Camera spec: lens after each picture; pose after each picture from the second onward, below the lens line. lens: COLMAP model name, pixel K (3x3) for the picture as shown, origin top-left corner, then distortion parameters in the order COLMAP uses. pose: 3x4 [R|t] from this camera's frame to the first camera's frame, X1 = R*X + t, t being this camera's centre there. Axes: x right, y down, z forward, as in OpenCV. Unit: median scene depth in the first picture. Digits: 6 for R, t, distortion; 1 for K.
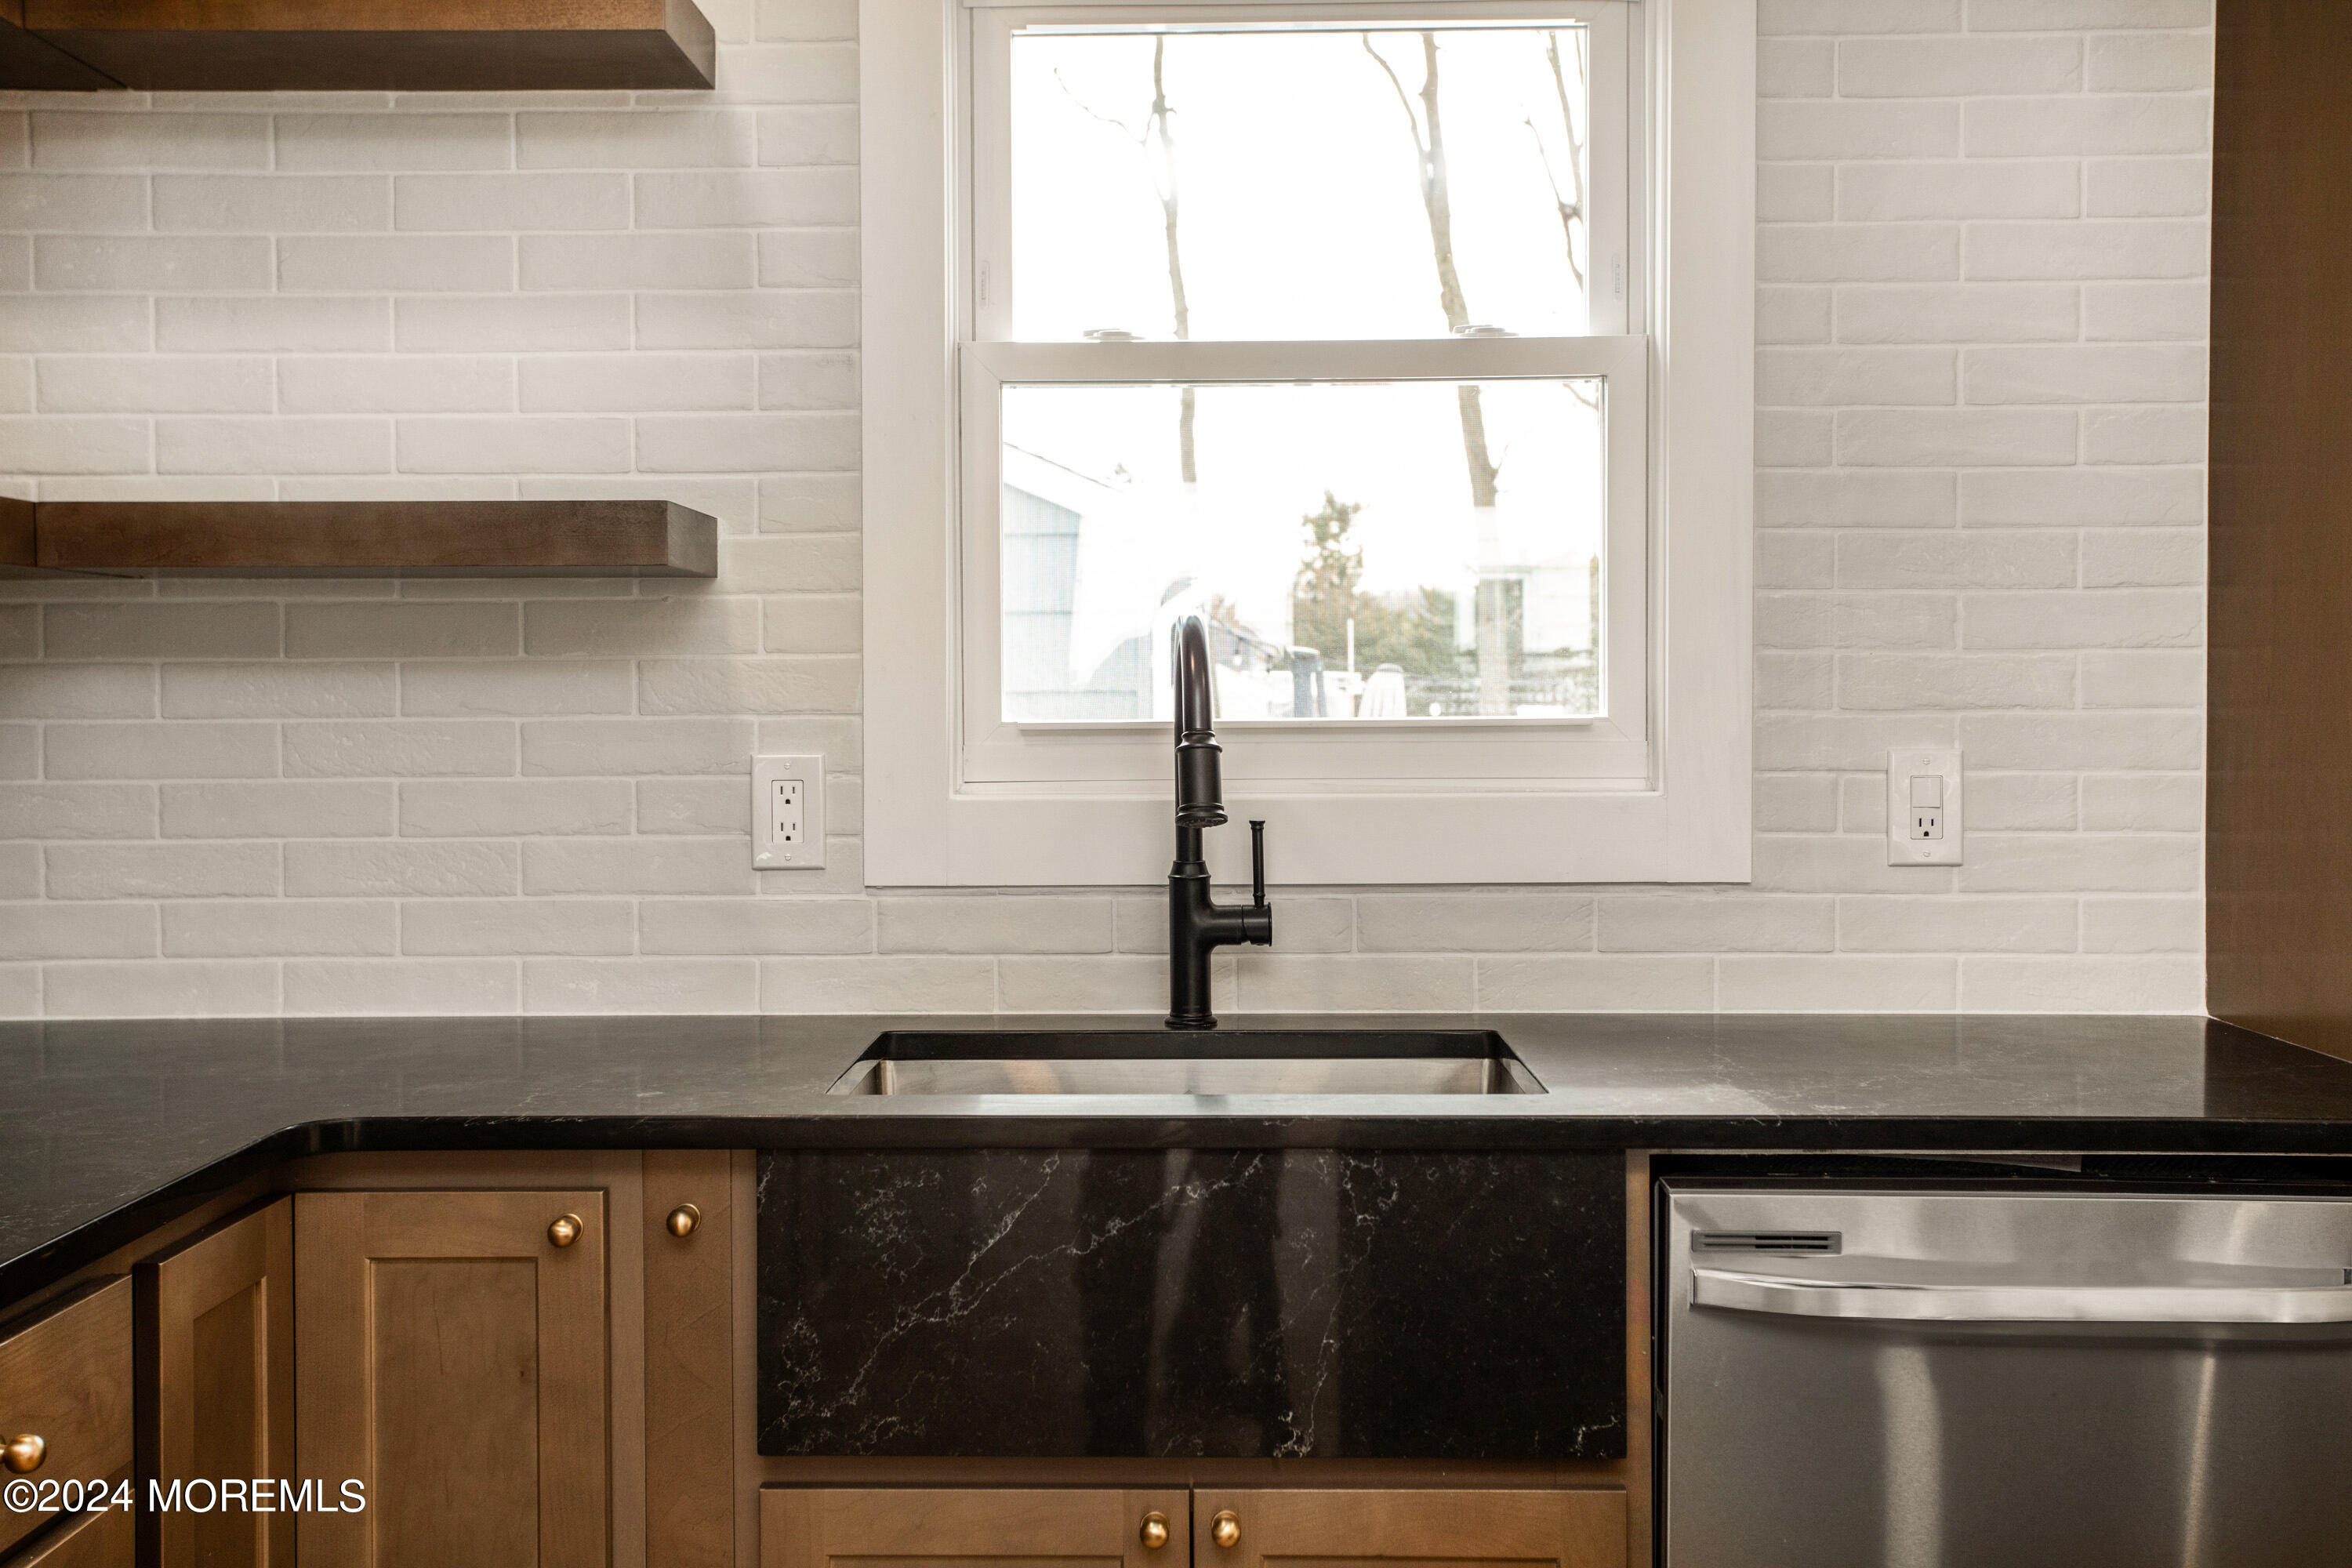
lens RADIAL K [[2618.3, 0, 1167.3], [0, 2618.3, 787.1], [0, 0, 1]] dist [0.025323, 0.000000]
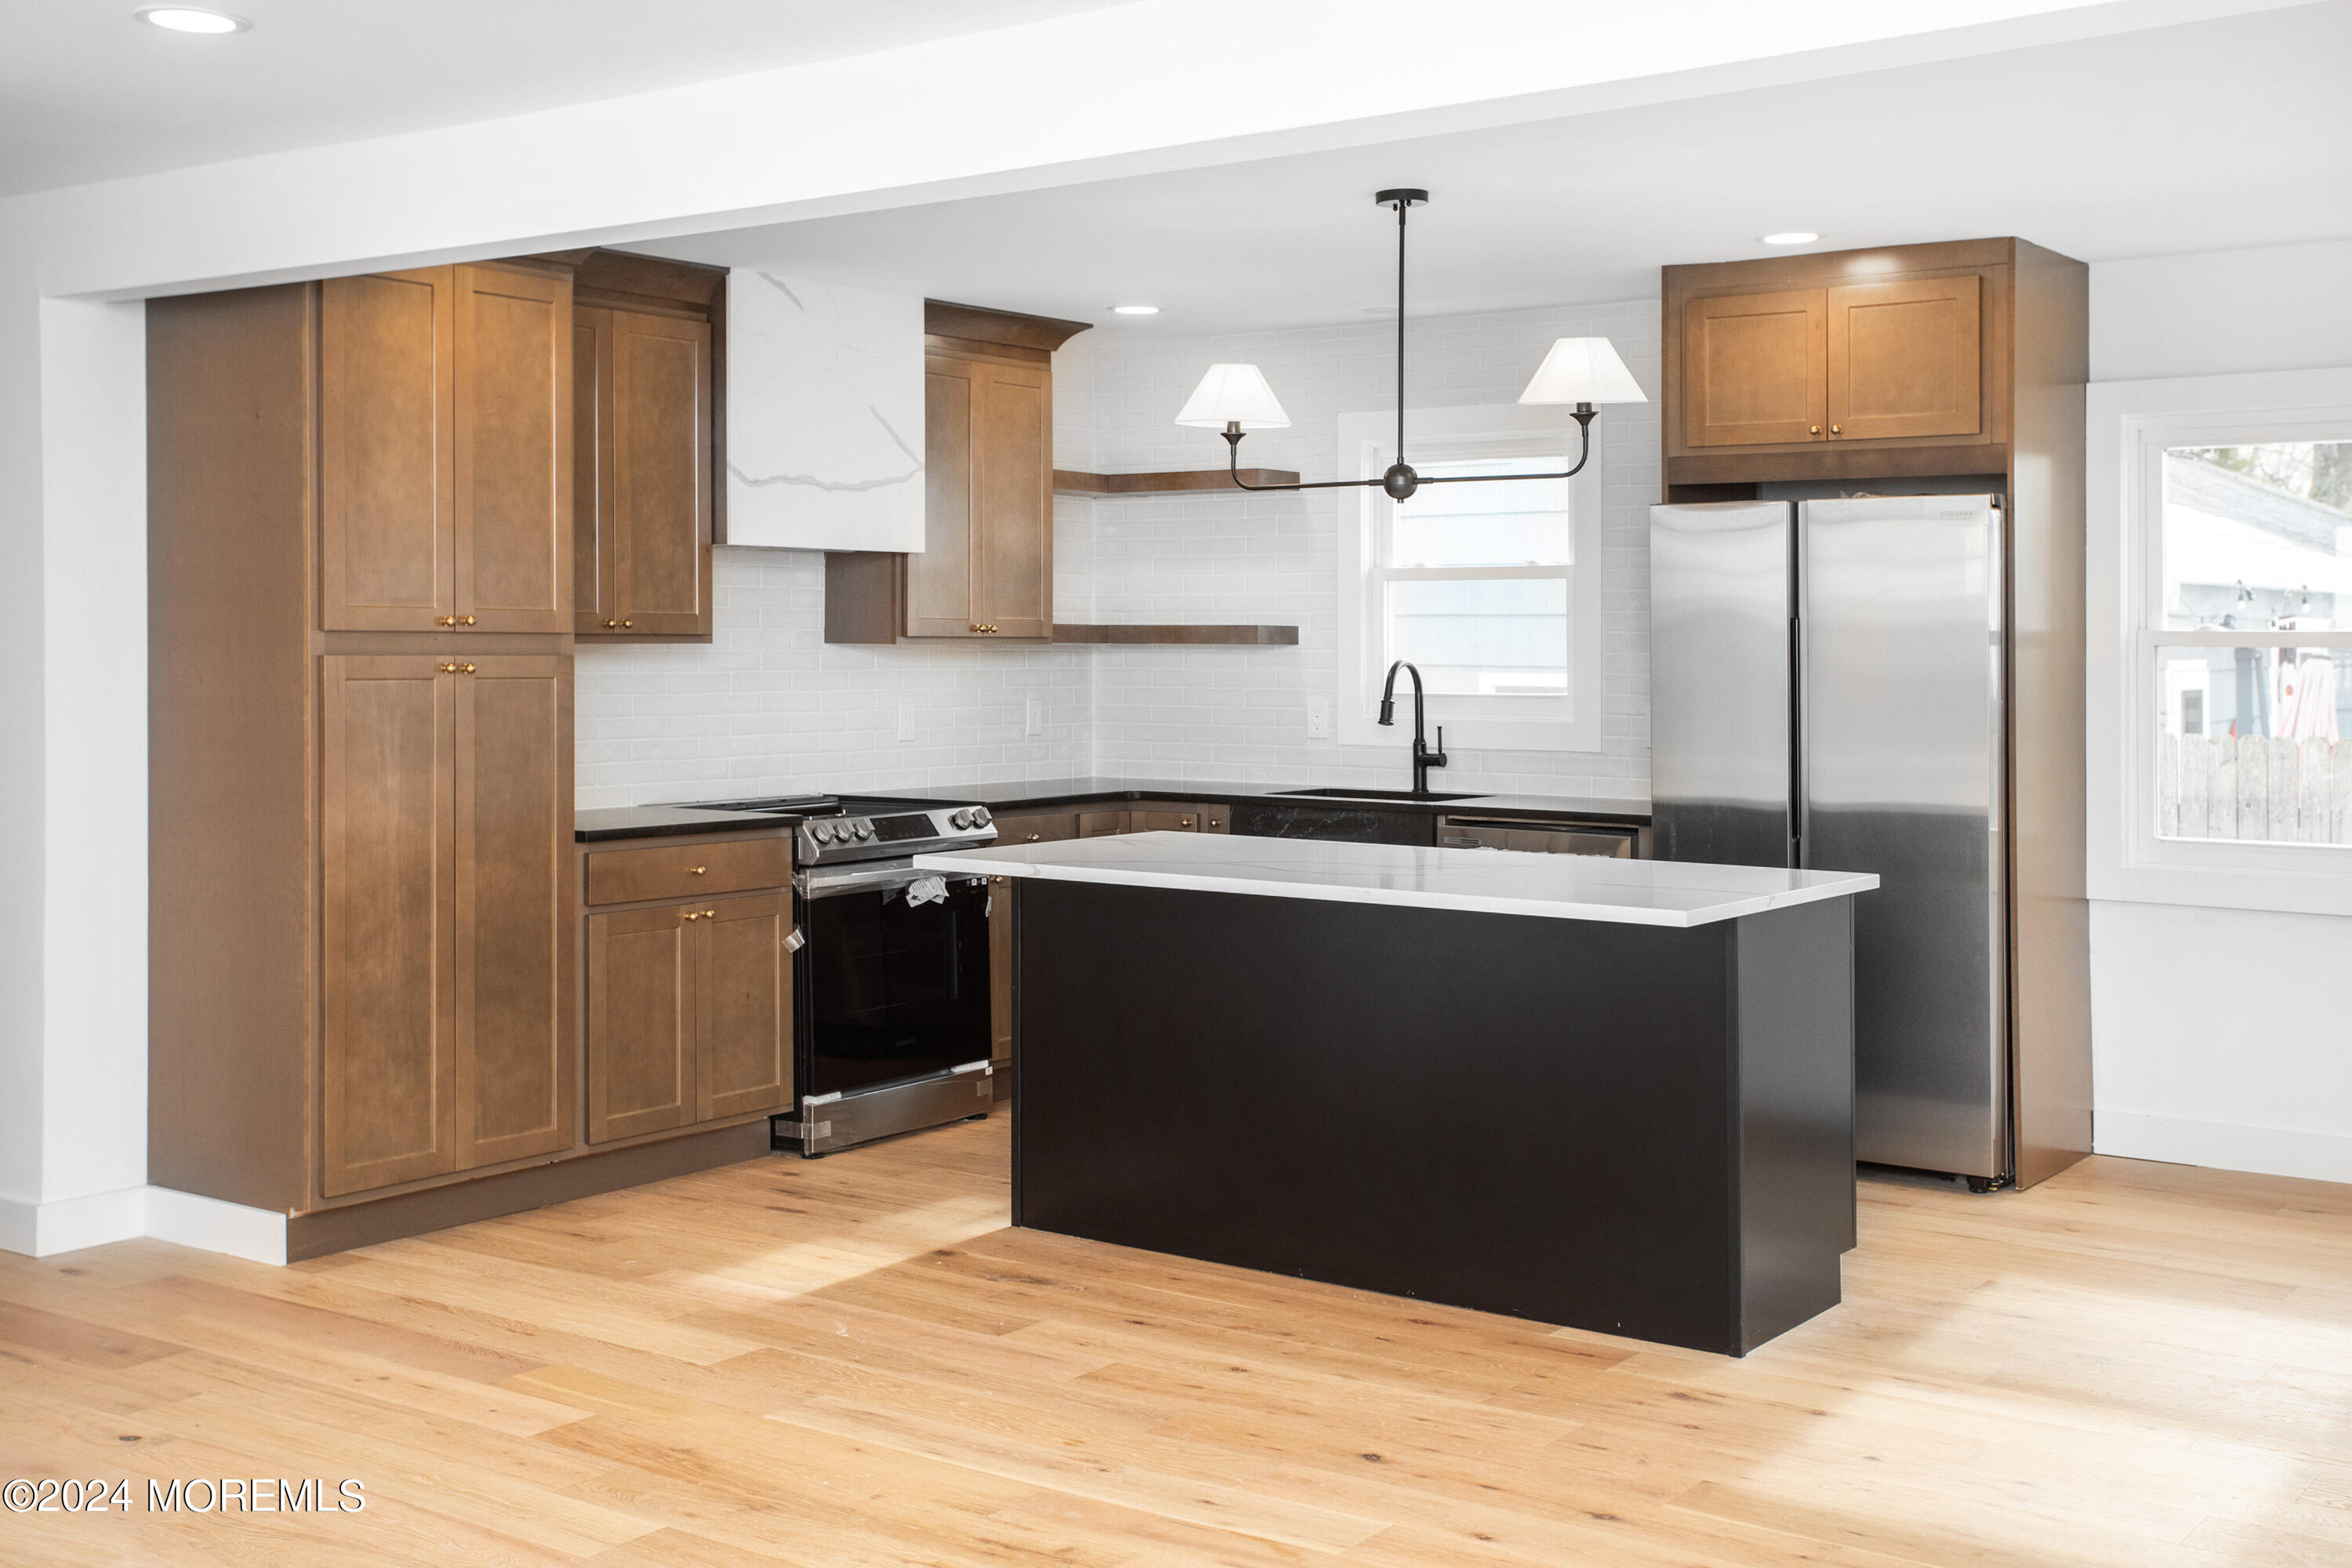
lens RADIAL K [[2618.3, 0, 1172.1], [0, 2618.3, 776.9], [0, 0, 1]] dist [0.025323, 0.000000]
pose [[0.828500, 0.039966, -0.558561, 1.493382], [-0.031043, 0.999194, 0.025449, 0.003817], [0.559128, -0.003745, 0.829073, -1.726758]]
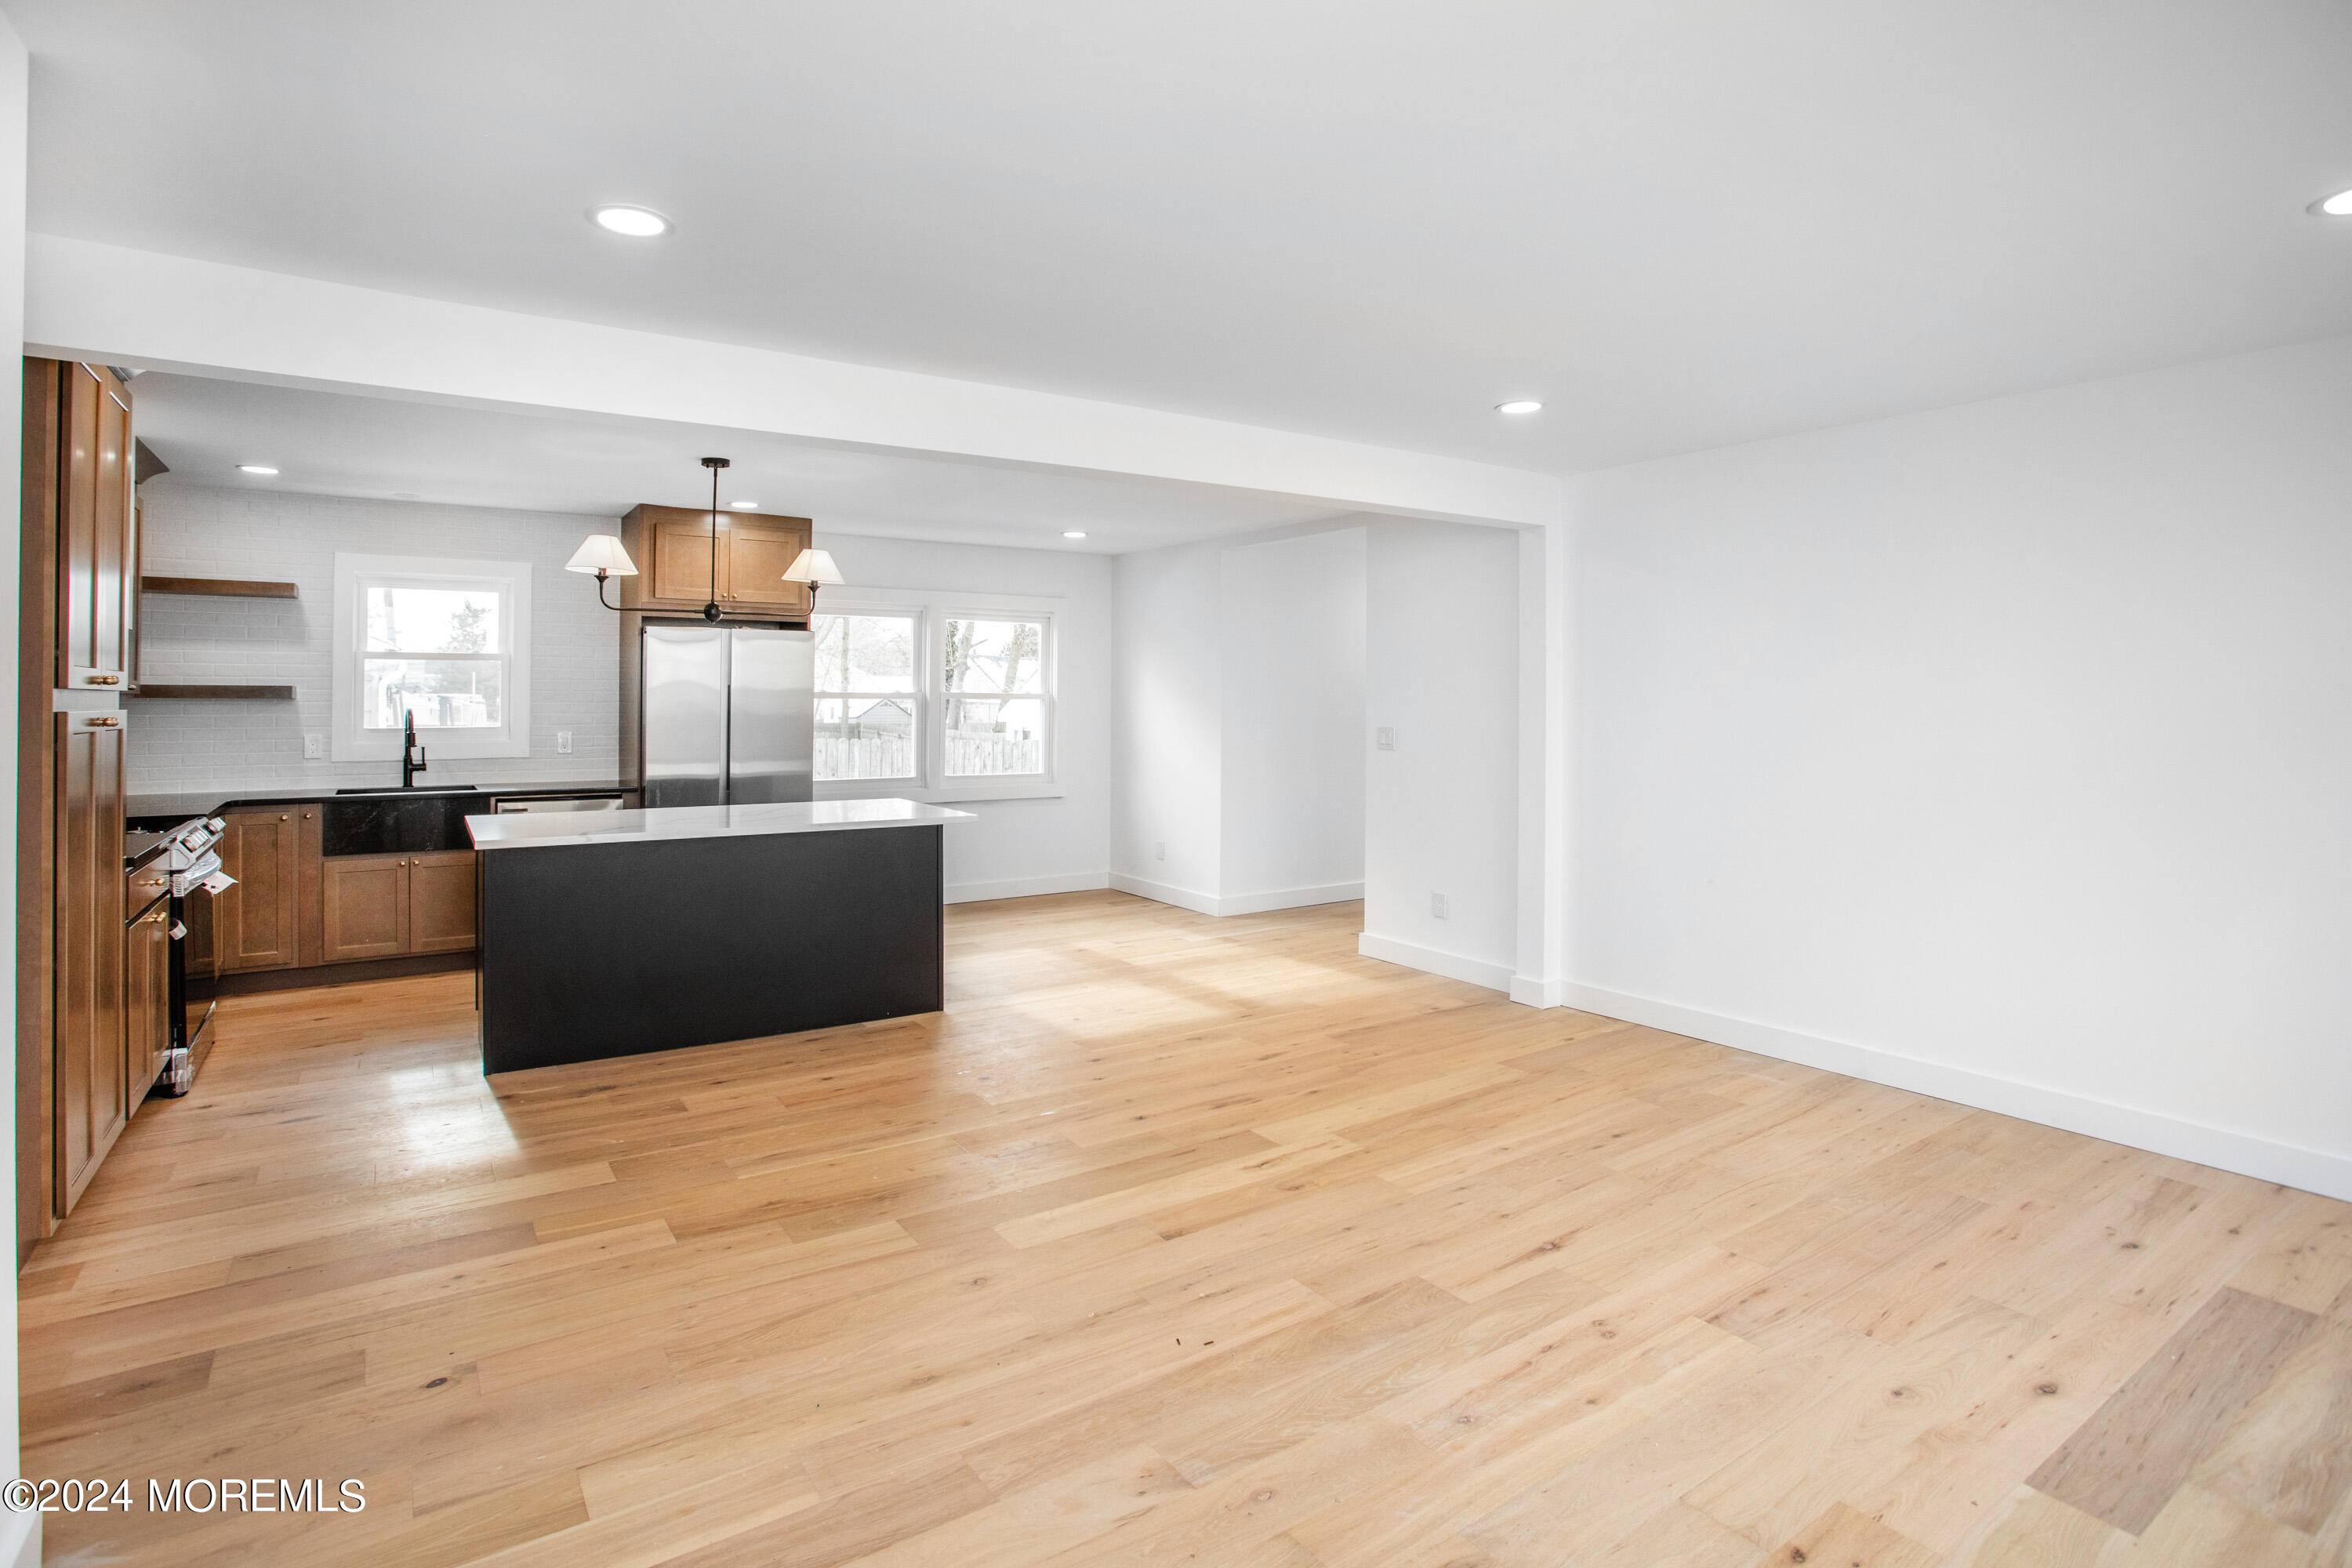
lens RADIAL K [[1158.8, 0, 1178.8], [0, 1158.8, 687.5], [0, 0, 1]] dist [-0.060846, 0.011130]
pose [[0.812363, 0.013774, 0.582990, -0.055354], [0.015330, 0.998871, -0.044960, 0.018437], [-0.582951, 0.045461, 0.811235, -1.690592]]
